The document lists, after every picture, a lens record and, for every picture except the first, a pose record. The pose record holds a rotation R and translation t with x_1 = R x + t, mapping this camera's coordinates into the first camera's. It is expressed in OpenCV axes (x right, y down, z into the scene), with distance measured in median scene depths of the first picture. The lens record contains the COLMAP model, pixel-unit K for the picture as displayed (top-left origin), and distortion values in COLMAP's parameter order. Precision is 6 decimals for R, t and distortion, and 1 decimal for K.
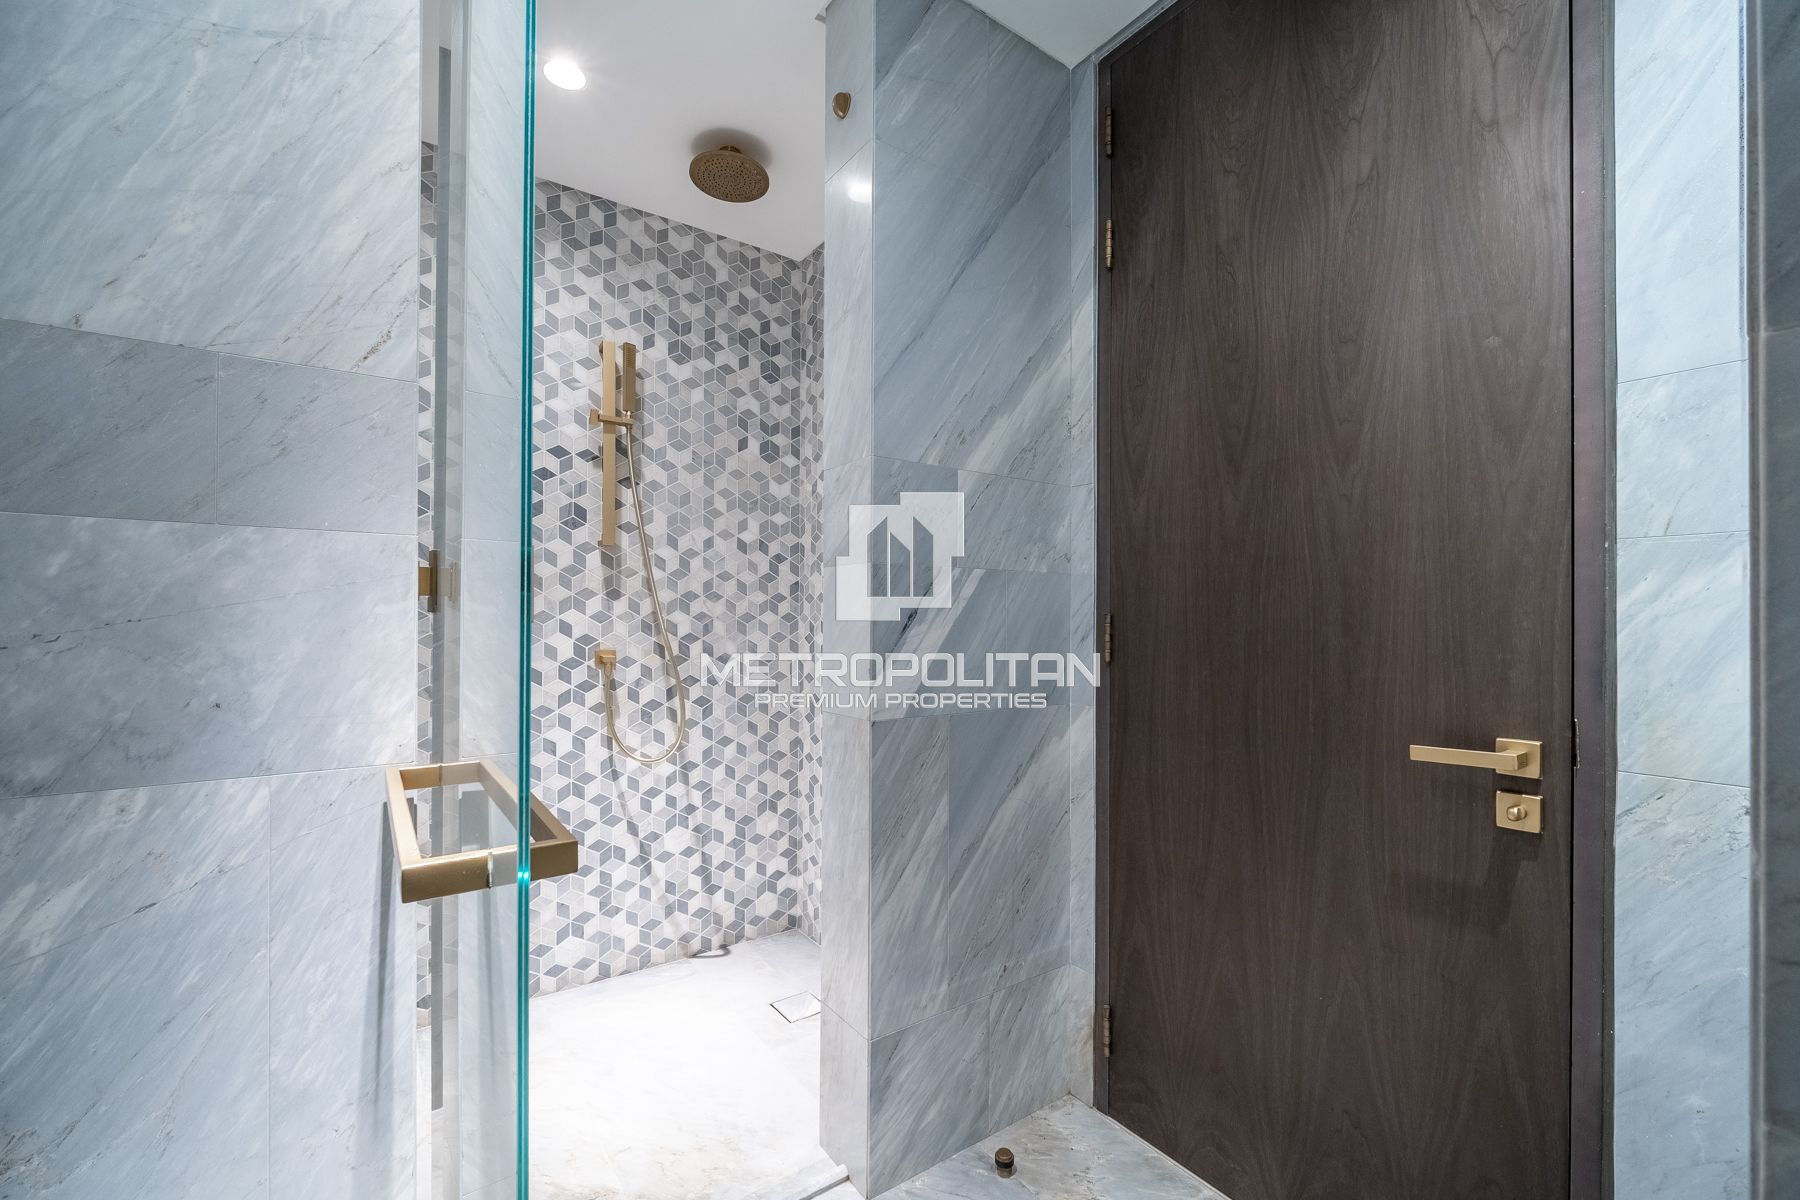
lens RADIAL K [[753.7, 0, 896.7], [0, 753.7, 615.4], [0, 0, 1]] dist [0.001138, 0.000036]
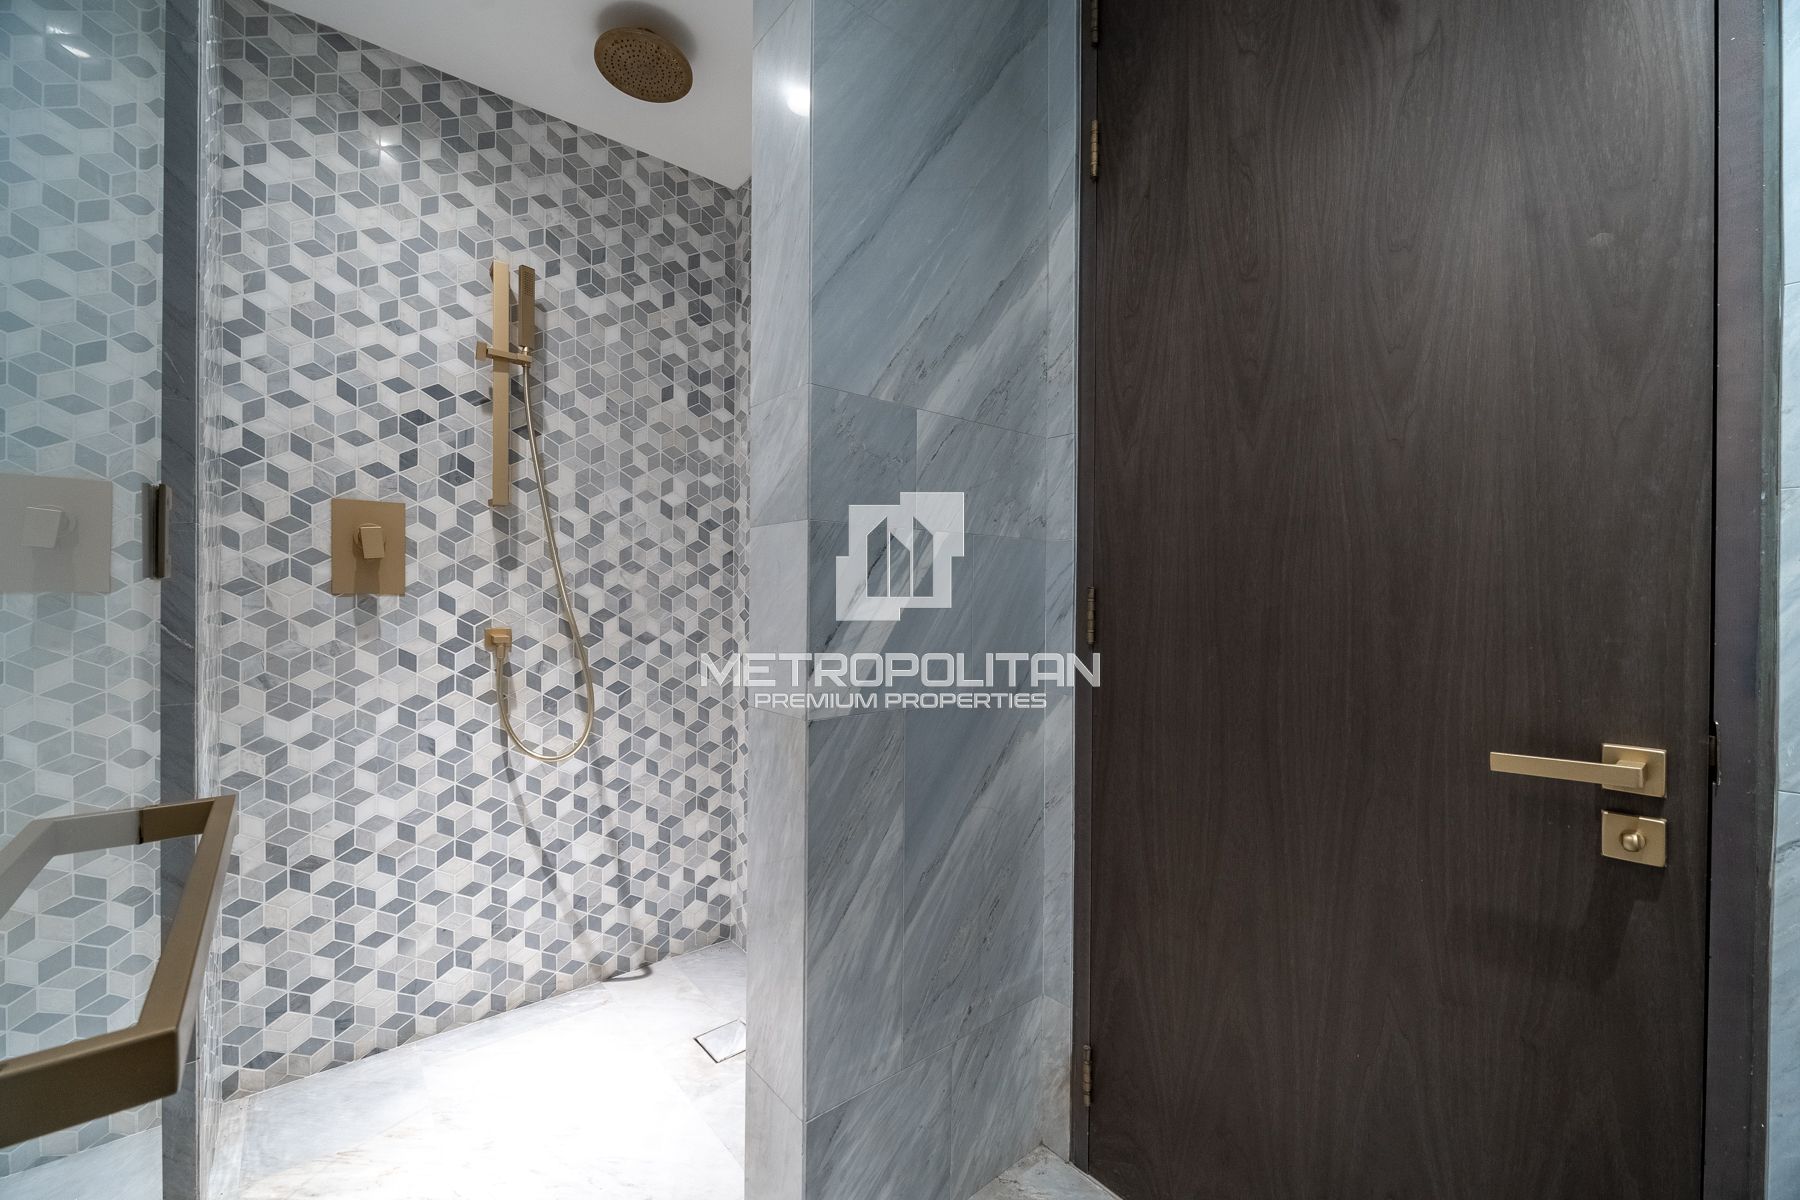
lens RADIAL K [[725.5, 0, 900.0], [0, 725.5, 600.0], [0, 0, 1]] dist [-0.000778, -0.000573]
pose [[0.997181, 0.002683, 0.074986, 0.004386], [-0.003478, 0.999939, 0.010478, 0.004516], [-0.074953, -0.010710, 0.997130, 0.193255]]
